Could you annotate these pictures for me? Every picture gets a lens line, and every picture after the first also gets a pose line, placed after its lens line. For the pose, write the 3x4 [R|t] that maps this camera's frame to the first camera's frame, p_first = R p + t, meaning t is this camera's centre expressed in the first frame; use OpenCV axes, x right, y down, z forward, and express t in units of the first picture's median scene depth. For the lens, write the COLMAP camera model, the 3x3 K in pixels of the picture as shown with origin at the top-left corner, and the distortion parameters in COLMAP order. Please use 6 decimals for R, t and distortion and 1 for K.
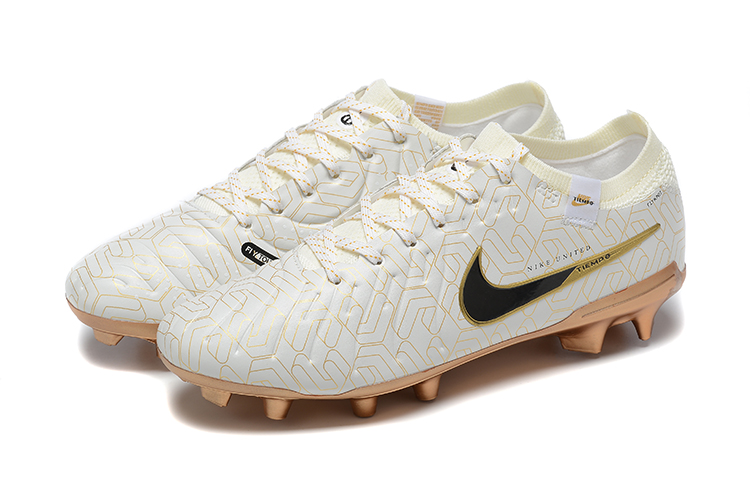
lens RADIAL K [[1996.6, 0, 375.0], [0, 1996.6, 250.0], [0, 0, 1]] dist [-0.017179, -0.028813]
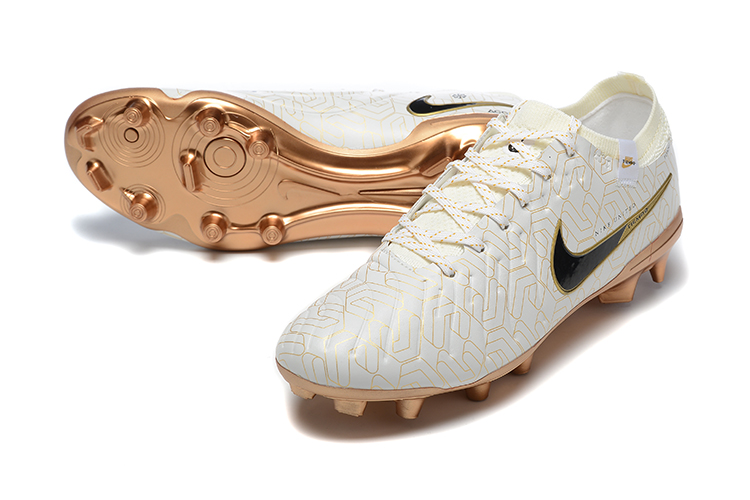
lens RADIAL K [[1996.6, 0, 375.0], [0, 1996.6, 250.0], [0, 0, 1]] dist [-0.017179, -0.028813]
pose [[0.914308, -0.158612, 0.372671, -0.428879], [0.145639, 0.987336, 0.062909, -0.065866], [-0.377930, -0.003243, 0.925829, 0.067121]]
